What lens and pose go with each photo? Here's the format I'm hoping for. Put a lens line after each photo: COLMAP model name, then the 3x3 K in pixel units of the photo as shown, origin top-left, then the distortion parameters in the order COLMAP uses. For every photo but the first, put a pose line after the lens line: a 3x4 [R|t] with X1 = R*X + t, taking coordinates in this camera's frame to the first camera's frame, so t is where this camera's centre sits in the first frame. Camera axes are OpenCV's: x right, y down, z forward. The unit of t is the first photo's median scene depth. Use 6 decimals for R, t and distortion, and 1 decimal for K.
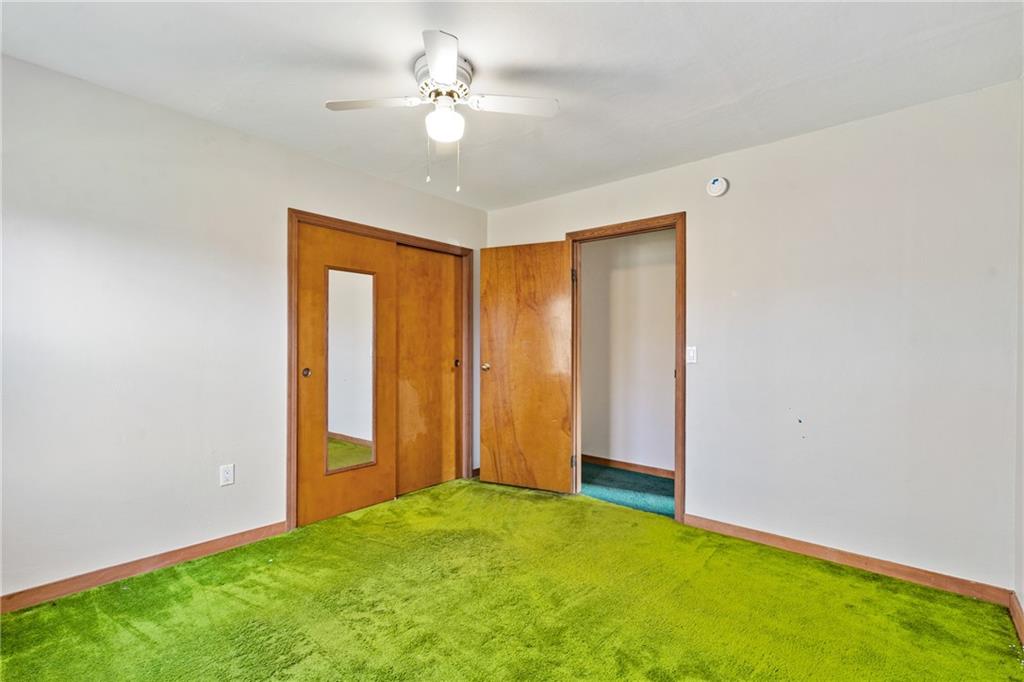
lens RADIAL K [[464.9, 0, 510.3], [0, 464.9, 342.8], [0, 0, 1]] dist [-0.006358, 0.003812]
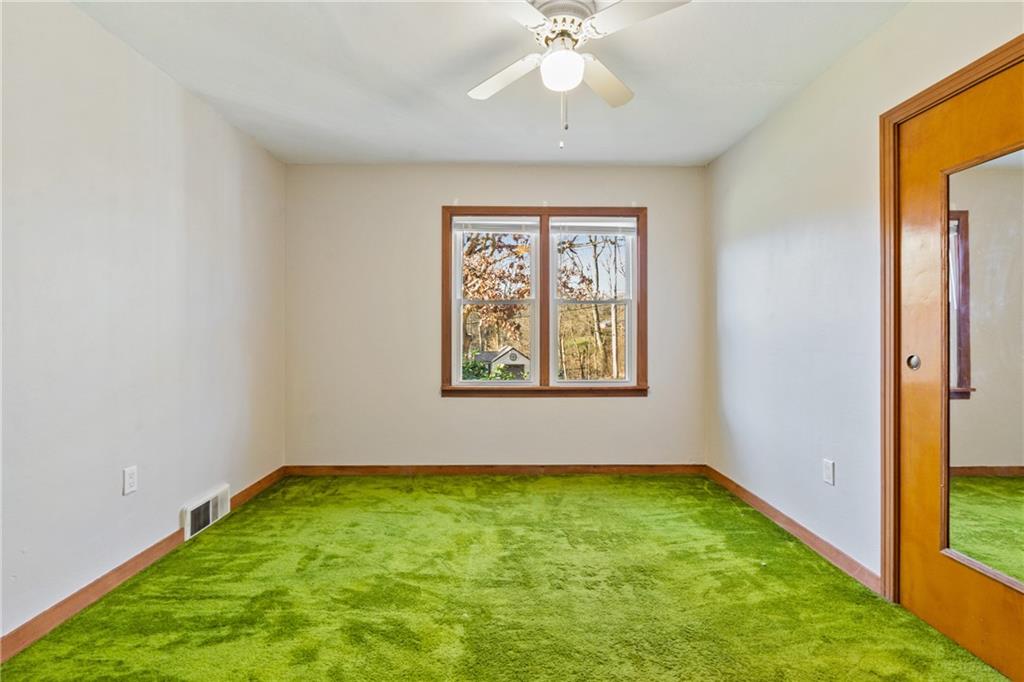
lens RADIAL K [[464.9, 0, 510.6], [0, 464.9, 339.7], [0, 0, 1]] dist [-0.006358, 0.003812]
pose [[-0.751374, -0.007207, -0.659838, 0.519702], [-0.004504, 0.999973, -0.005793, 0.059781], [0.659862, -0.001381, -0.751386, 1.619572]]
